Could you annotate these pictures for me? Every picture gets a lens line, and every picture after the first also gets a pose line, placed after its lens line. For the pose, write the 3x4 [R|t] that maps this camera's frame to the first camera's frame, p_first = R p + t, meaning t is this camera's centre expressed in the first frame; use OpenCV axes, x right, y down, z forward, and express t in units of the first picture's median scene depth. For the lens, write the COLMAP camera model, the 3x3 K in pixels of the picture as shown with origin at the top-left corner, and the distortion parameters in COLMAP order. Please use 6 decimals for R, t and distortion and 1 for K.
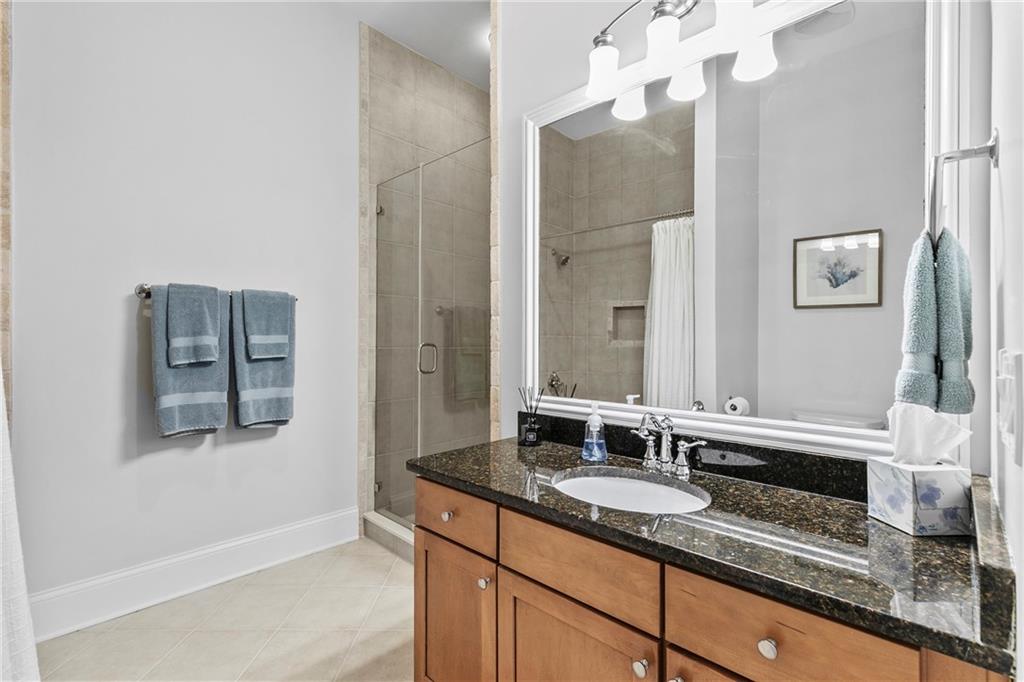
lens RADIAL K [[461.3, 0, 512.0], [0, 461.3, 341.0], [0, 0, 1]] dist [0.000262, -0.000087]
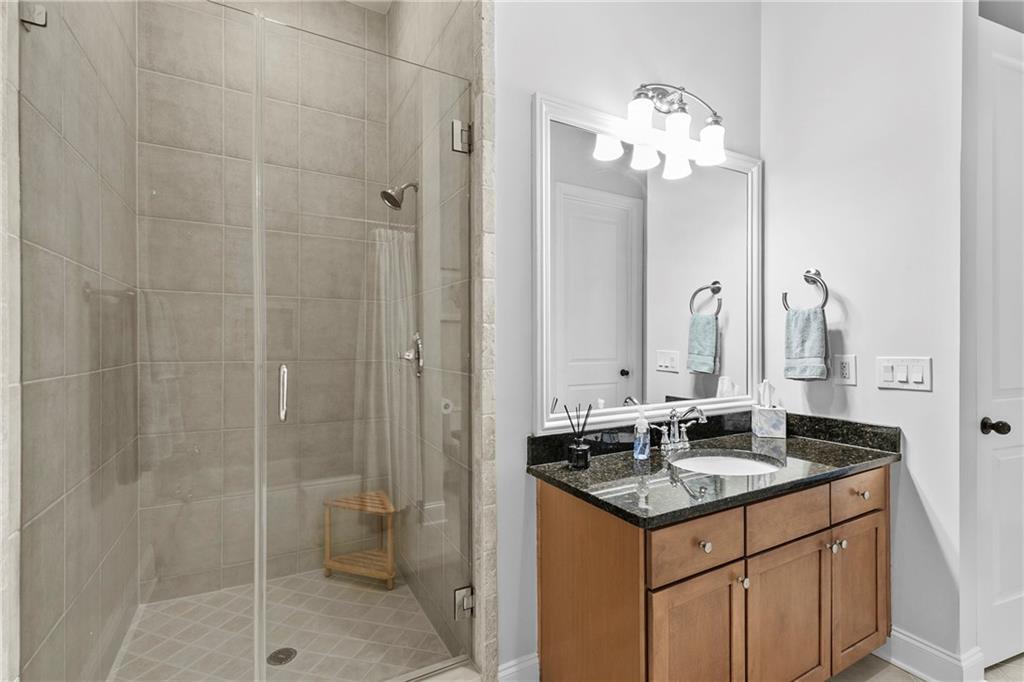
lens RADIAL K [[461.3, 0, 512.0], [0, 461.3, 341.0], [0, 0, 1]] dist [0.000262, -0.000087]
pose [[0.308467, -0.004226, 0.951226, -0.998020], [-0.000662, 0.999989, 0.004658, -0.034891], [-0.951235, -0.002067, 0.308460, 0.946451]]
